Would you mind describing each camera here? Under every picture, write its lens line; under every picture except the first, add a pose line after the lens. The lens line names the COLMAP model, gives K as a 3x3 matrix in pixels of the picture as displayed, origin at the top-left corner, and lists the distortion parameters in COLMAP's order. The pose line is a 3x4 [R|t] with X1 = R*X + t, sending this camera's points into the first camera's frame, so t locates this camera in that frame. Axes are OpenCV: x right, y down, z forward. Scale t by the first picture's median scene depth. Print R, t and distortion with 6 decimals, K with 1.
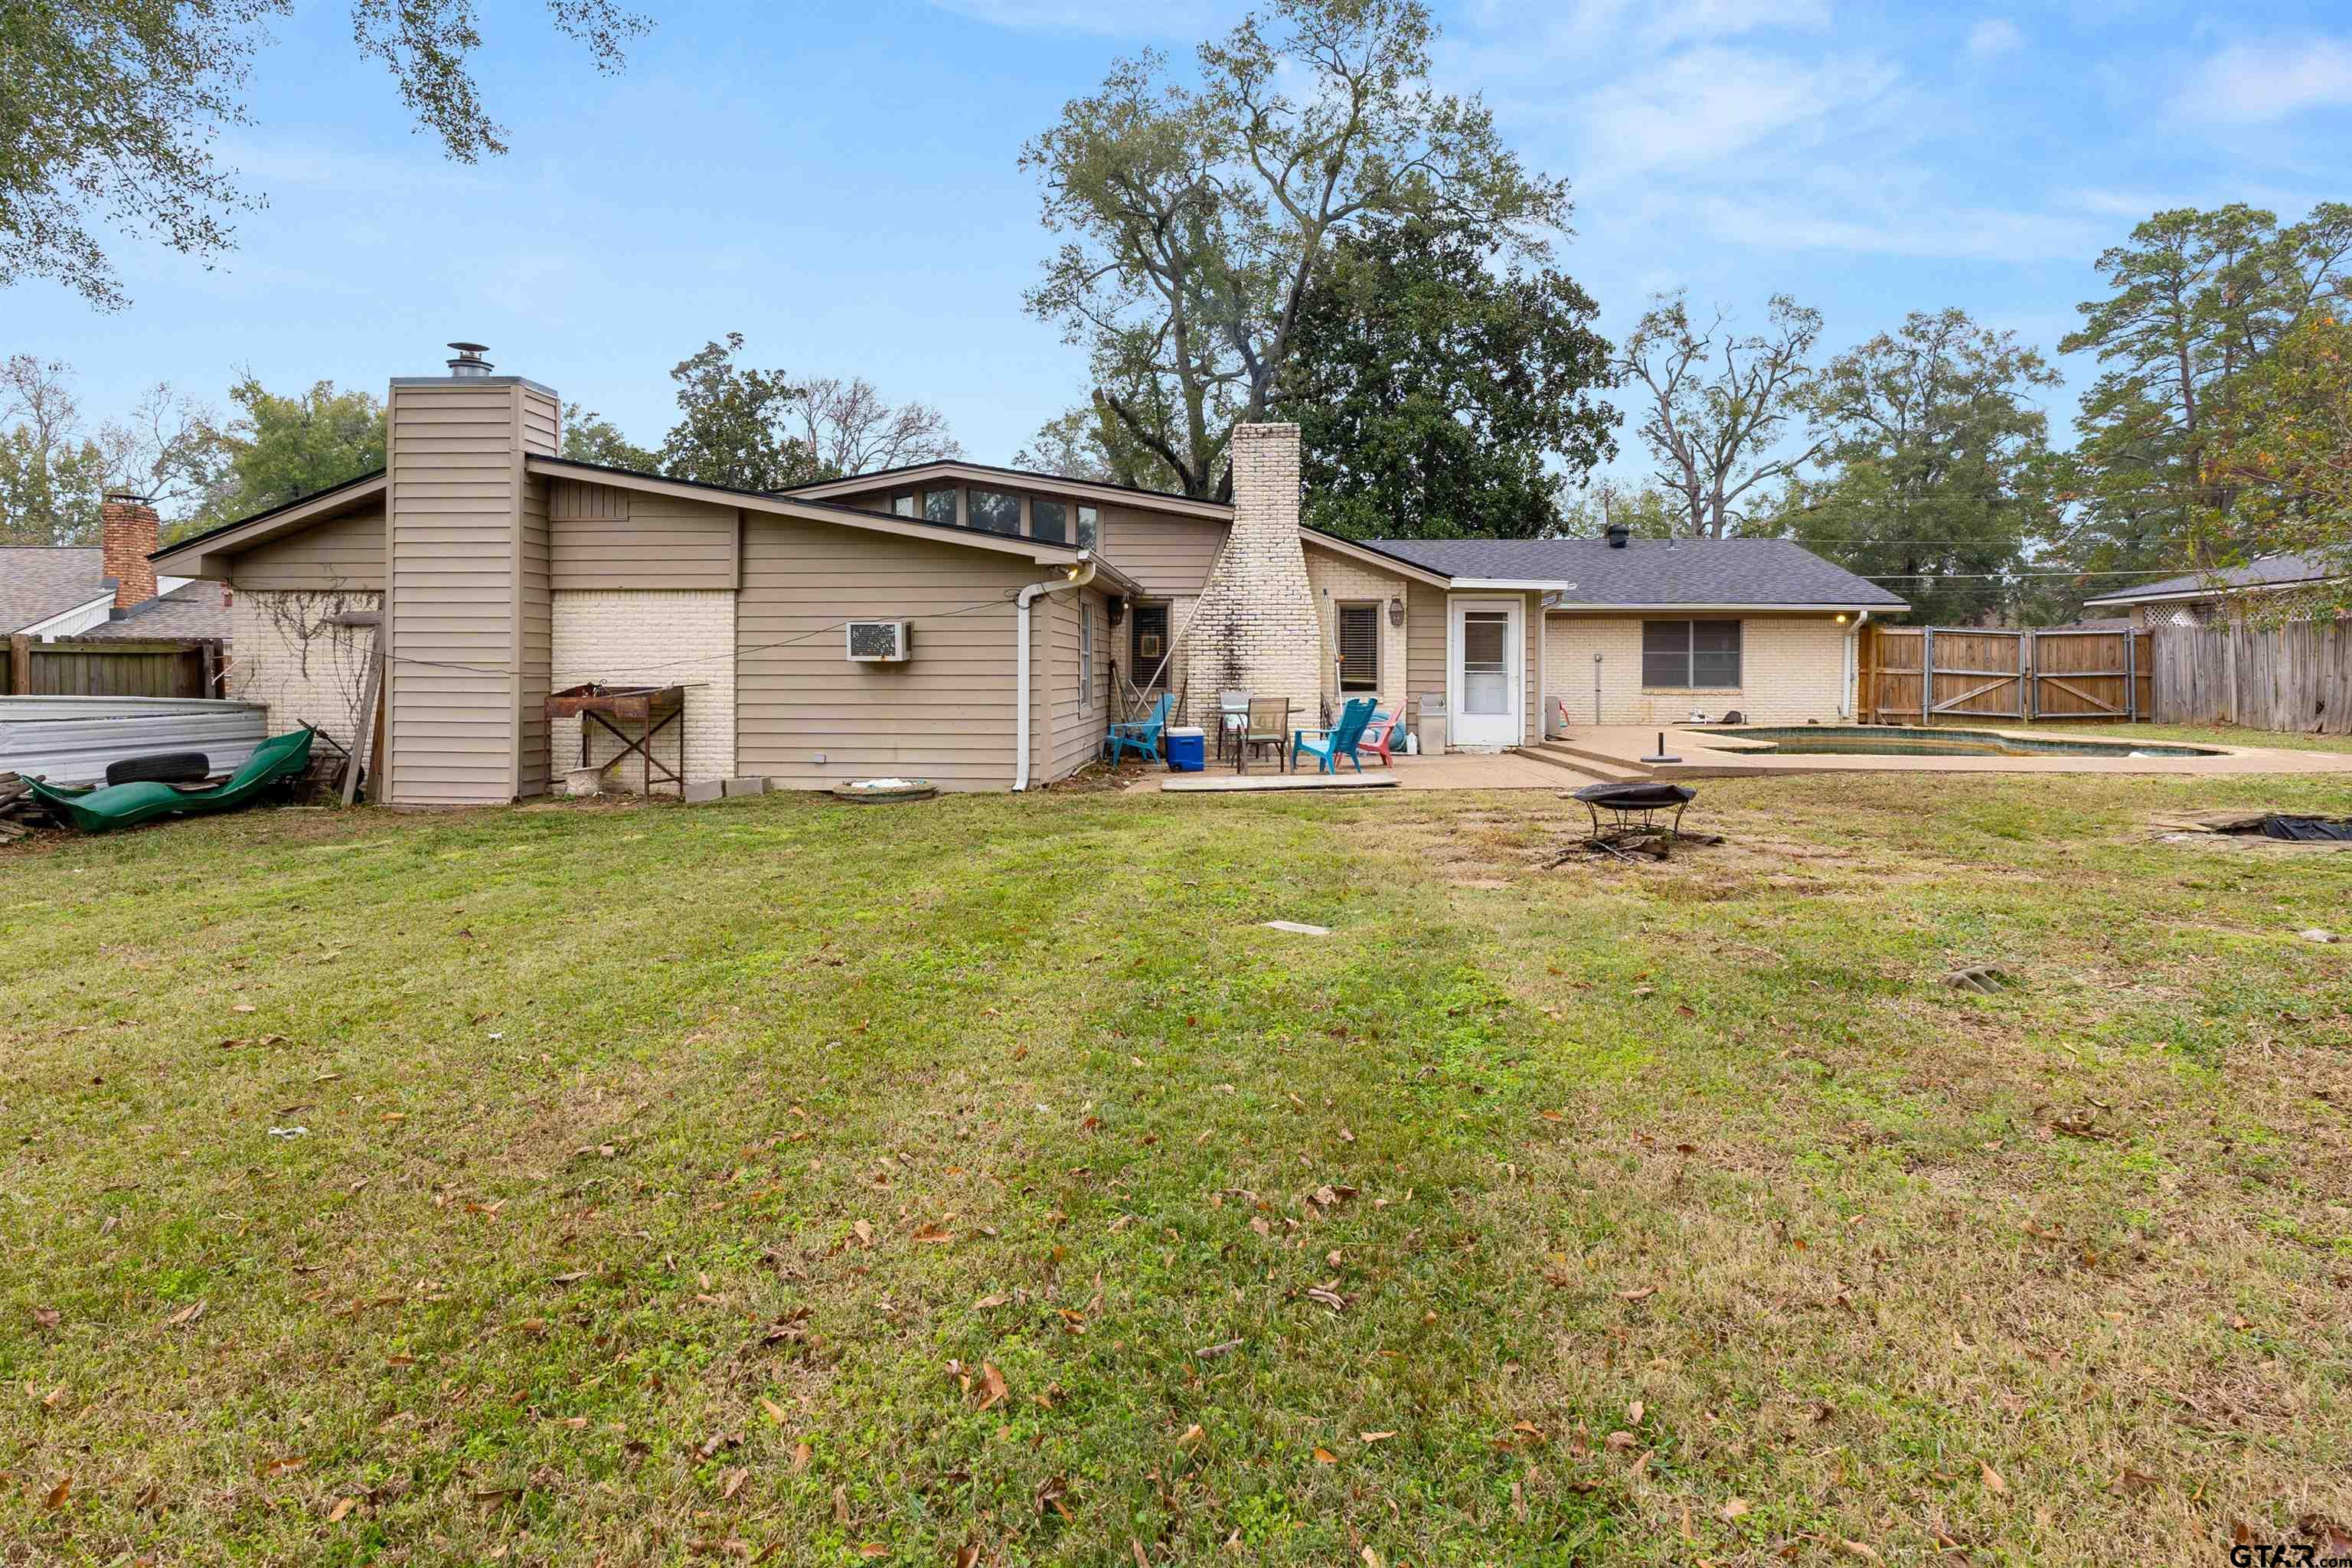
lens RADIAL K [[1217.8, 0, 1174.9], [0, 1217.8, 646.9], [0, 0, 1]] dist [-0.000467, -0.001517]
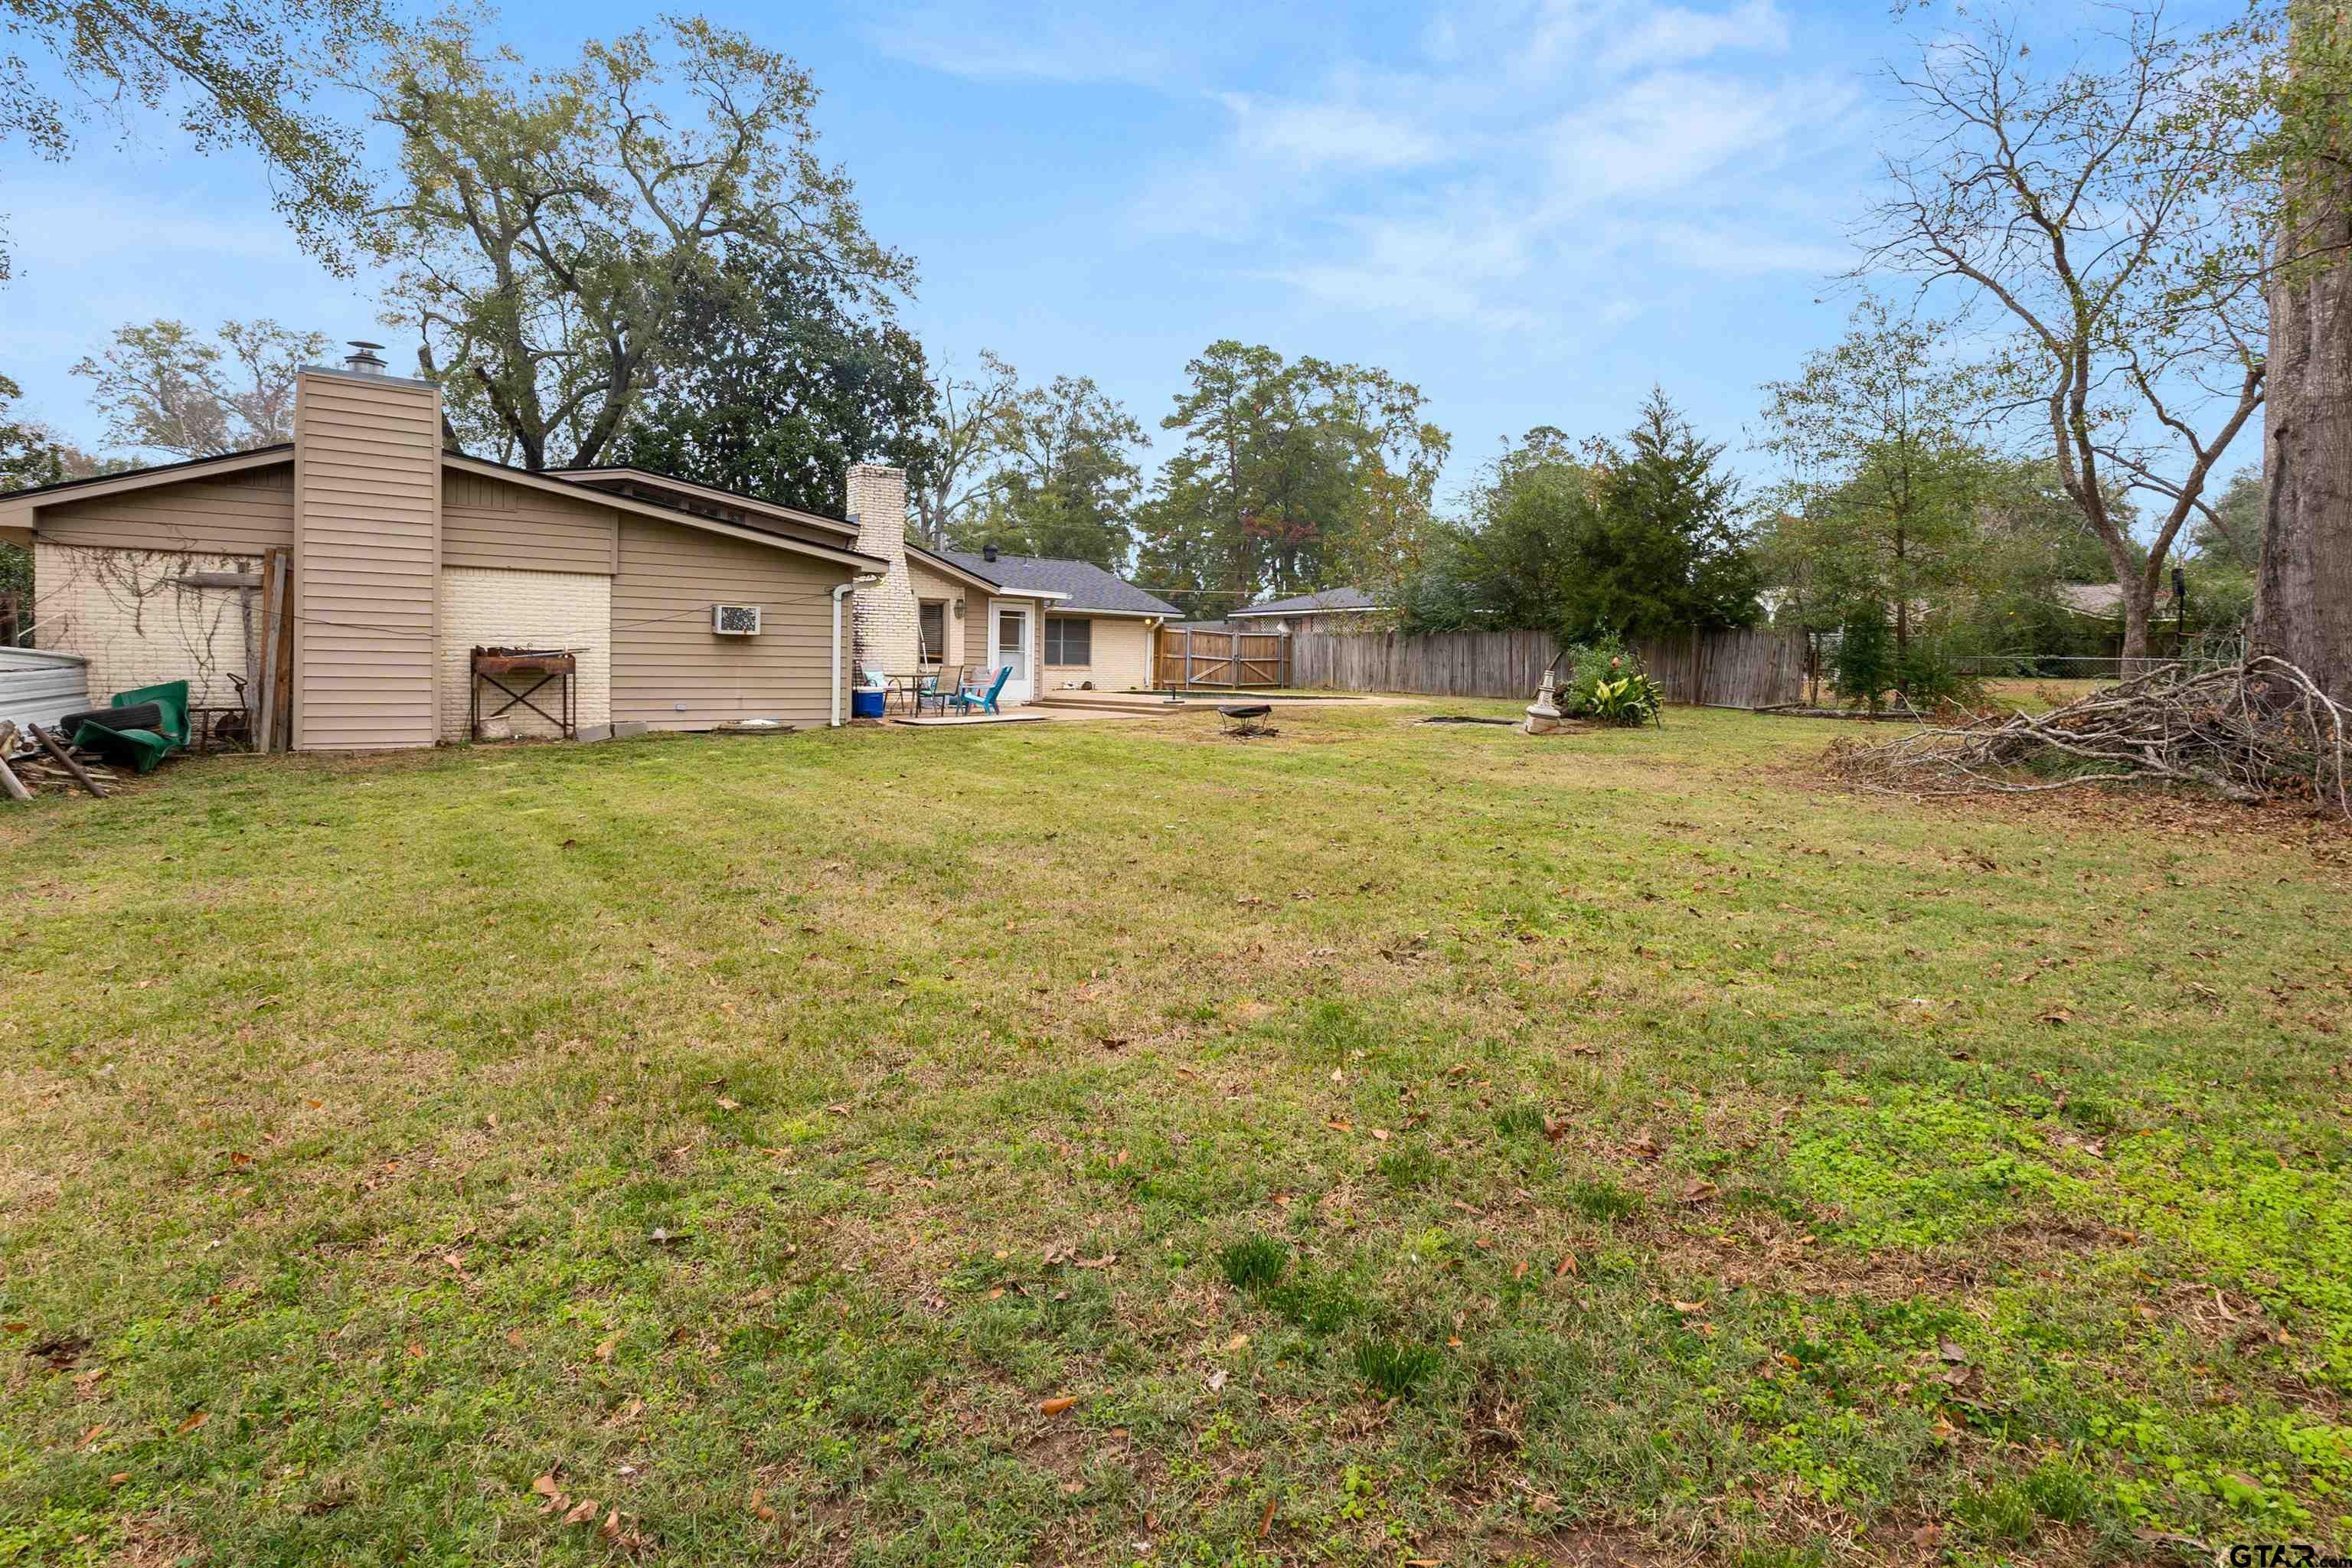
lens RADIAL K [[1217.8, 0, 1174.9], [0, 1217.8, 646.9], [0, 0, 1]] dist [-0.000467, -0.001517]
pose [[0.766937, 0.021095, 0.641375, -0.245368], [-0.029295, 0.999568, 0.002155, 0.002823], [-0.641053, -0.020442, 0.767224, -0.119638]]
